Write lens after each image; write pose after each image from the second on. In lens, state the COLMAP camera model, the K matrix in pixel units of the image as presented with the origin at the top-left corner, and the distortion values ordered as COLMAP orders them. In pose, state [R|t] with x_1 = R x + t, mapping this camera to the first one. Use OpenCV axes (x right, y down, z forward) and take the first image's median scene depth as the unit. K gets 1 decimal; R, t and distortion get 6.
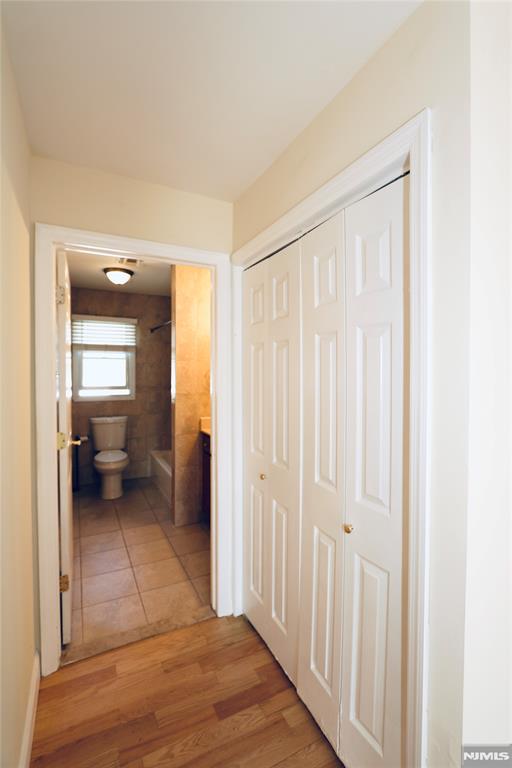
lens RADIAL K [[350.9, 0, 262.0], [0, 350.9, 380.3], [0, 0, 1]] dist [-0.021152, 0.003531]
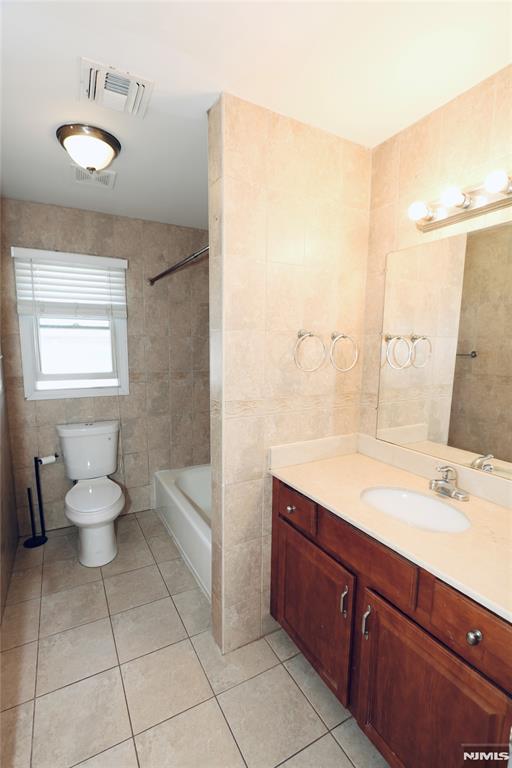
lens RADIAL K [[350.9, 0, 254.0], [0, 350.9, 396.2], [0, 0, 1]] dist [-0.021152, 0.003531]
pose [[0.999858, 0.000765, 0.016863, -0.151311], [-0.002788, 0.992739, 0.120258, -0.017695], [-0.016649, -0.120288, 0.992599, 0.379892]]
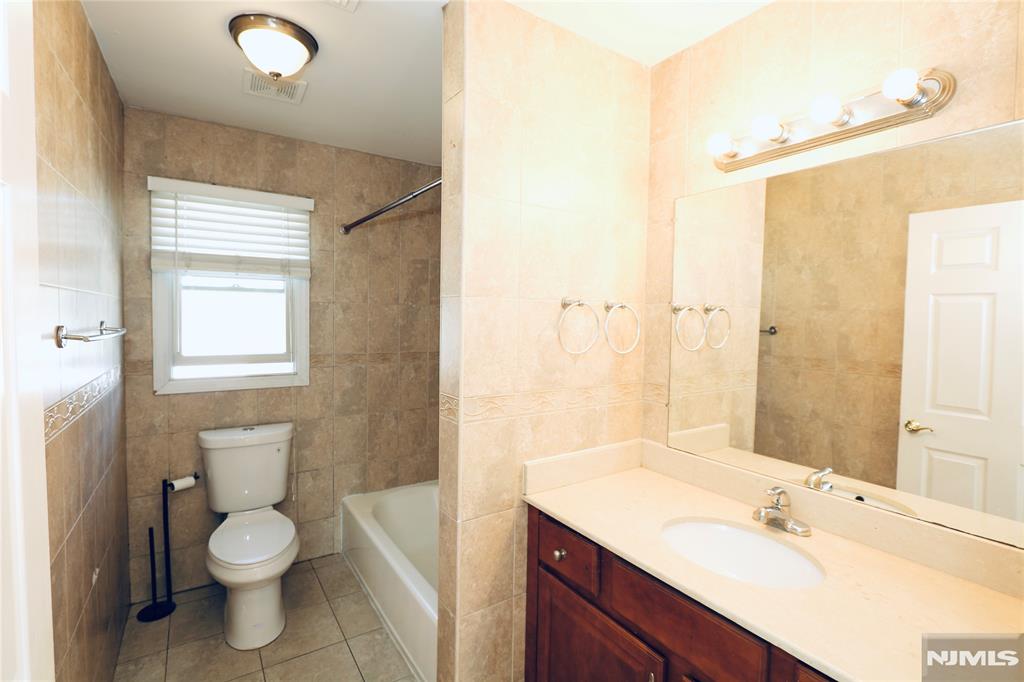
lens RADIAL K [[467.8, 0, 505.3], [0, 467.8, 338.3], [0, 0, 1]] dist [-0.021152, 0.003531]
pose [[0.995399, 0.005838, 0.095642, -0.175627], [-0.008058, 0.999707, 0.022839, -0.018977], [-0.095480, -0.023505, 0.995154, 0.401277]]
